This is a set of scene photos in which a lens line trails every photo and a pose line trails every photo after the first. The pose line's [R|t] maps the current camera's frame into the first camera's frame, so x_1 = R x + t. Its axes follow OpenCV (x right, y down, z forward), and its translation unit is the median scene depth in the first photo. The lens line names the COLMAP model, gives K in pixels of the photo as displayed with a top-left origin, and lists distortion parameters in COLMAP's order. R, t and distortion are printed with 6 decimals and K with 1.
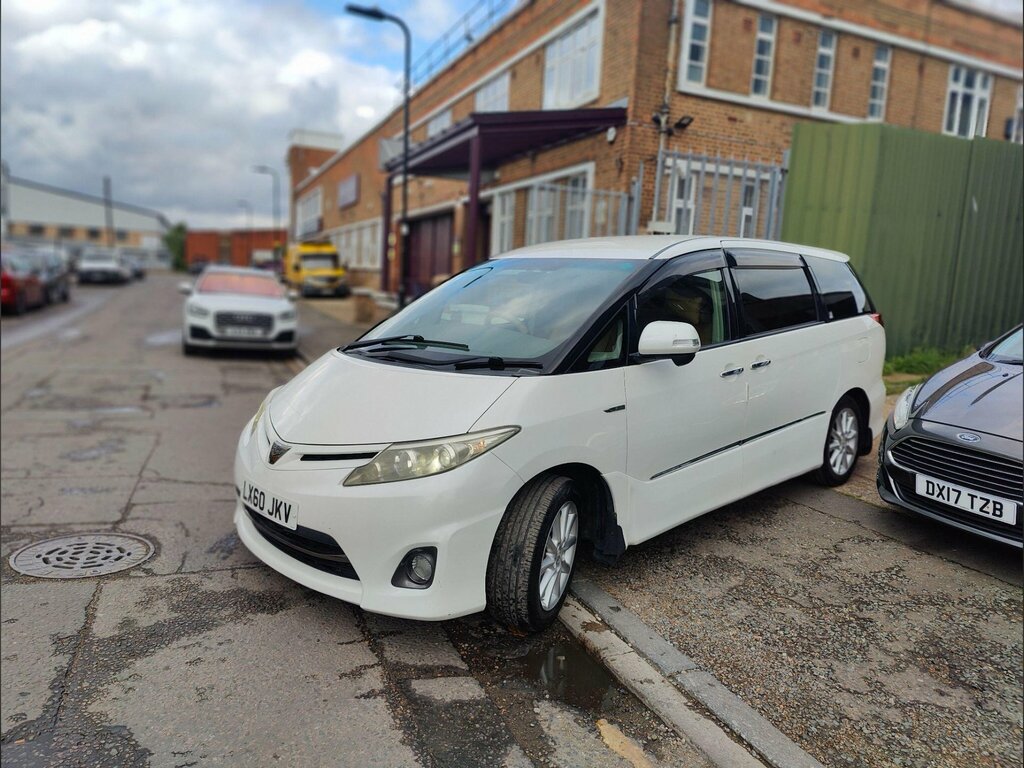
lens RADIAL K [[720.7, 0, 512.0], [0, 720.7, 384.0], [0, 0, 1]] dist [0.017510, -0.005927]
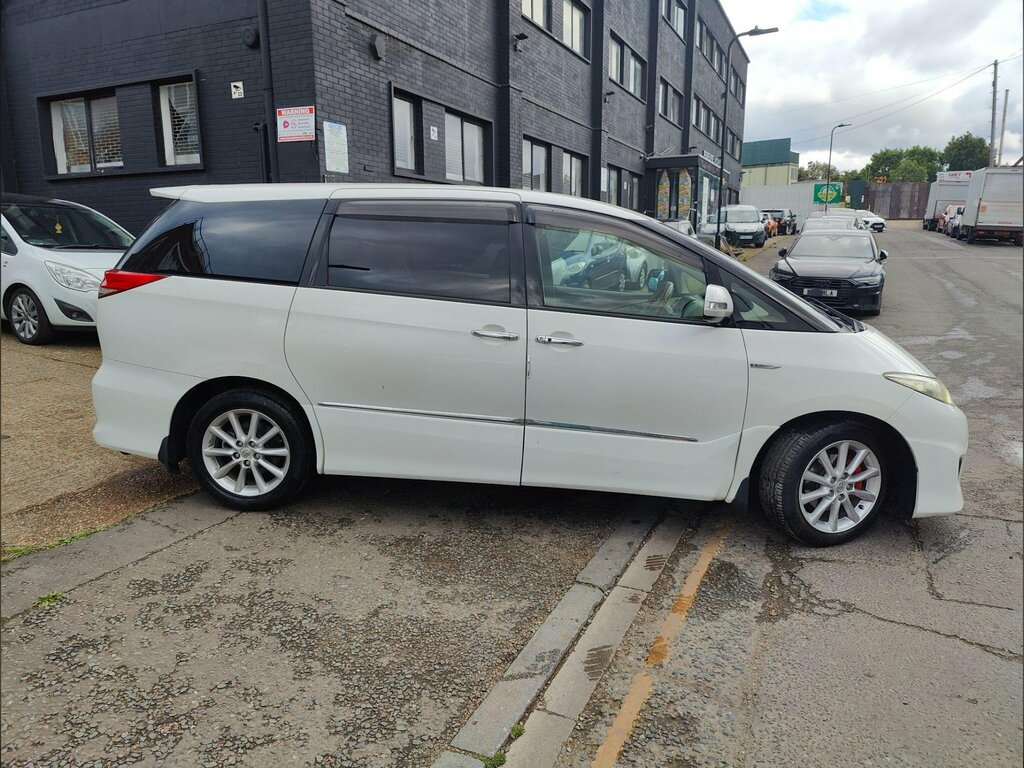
lens RADIAL K [[719.4, 0, 512.0], [0, 719.4, 384.0], [0, 0, 1]] dist [0.004007, -0.007442]
pose [[-0.679201, -0.185130, 0.710221, -0.751839], [0.072114, 0.946150, 0.315594, -0.381417], [-0.730401, 0.265568, -0.629275, 2.396559]]
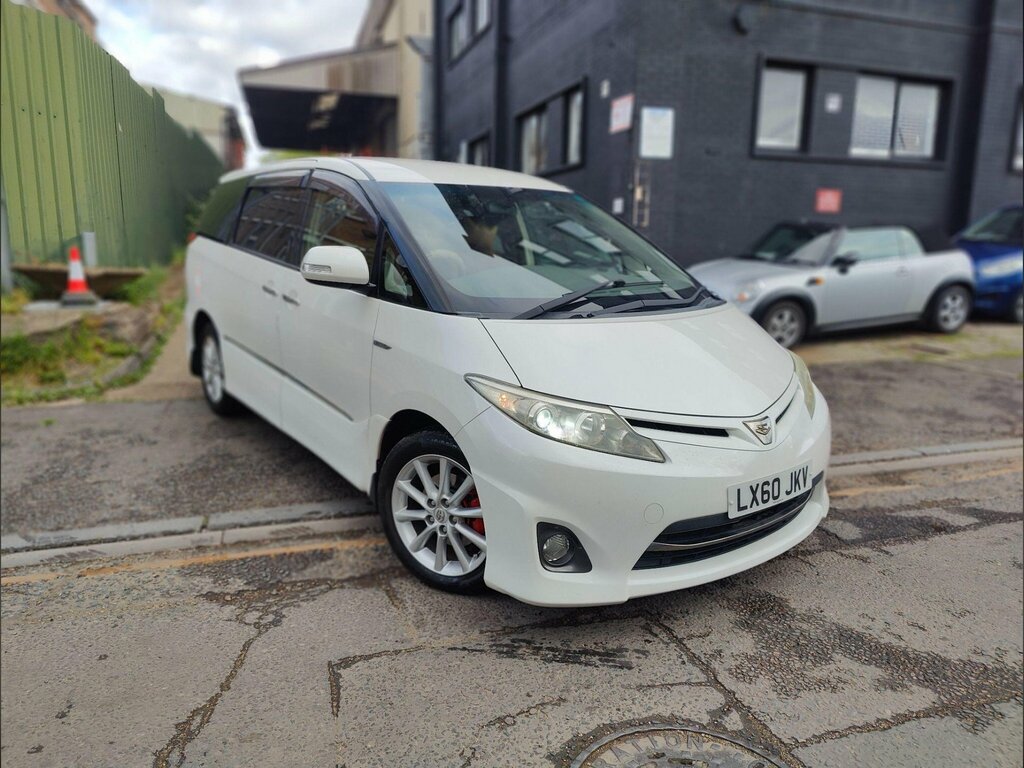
lens RADIAL K [[720.7, 0, 512.0], [0, 720.7, 384.0], [0, 0, 1]] dist [0.017510, -0.005927]
pose [[0.089857, -0.239156, 0.966814, -1.121296], [0.126015, 0.965670, 0.227161, -0.177143], [-0.987950, 0.101421, 0.116909, 1.163584]]
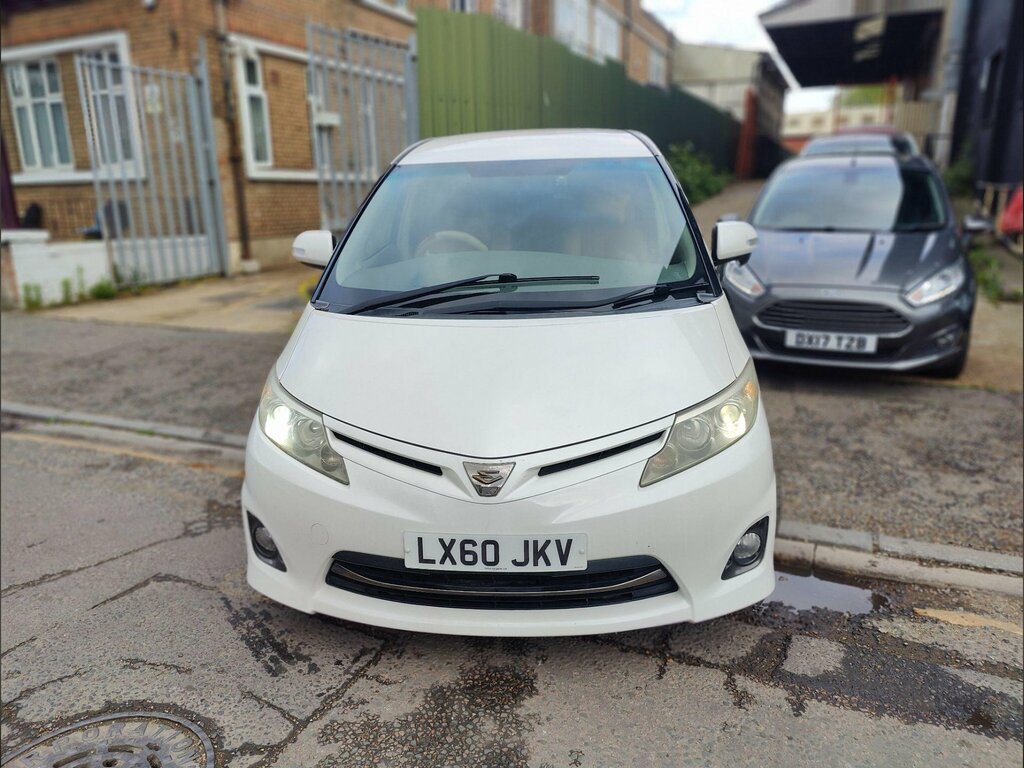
lens RADIAL K [[719.4, 0, 512.0], [0, 719.4, 384.0], [0, 0, 1]] dist [0.004007, -0.007442]
pose [[0.732976, -0.239322, 0.636766, -0.700602], [0.146648, 0.969651, 0.195629, -0.113261], [-0.664259, -0.050011, 0.745828, 0.489205]]
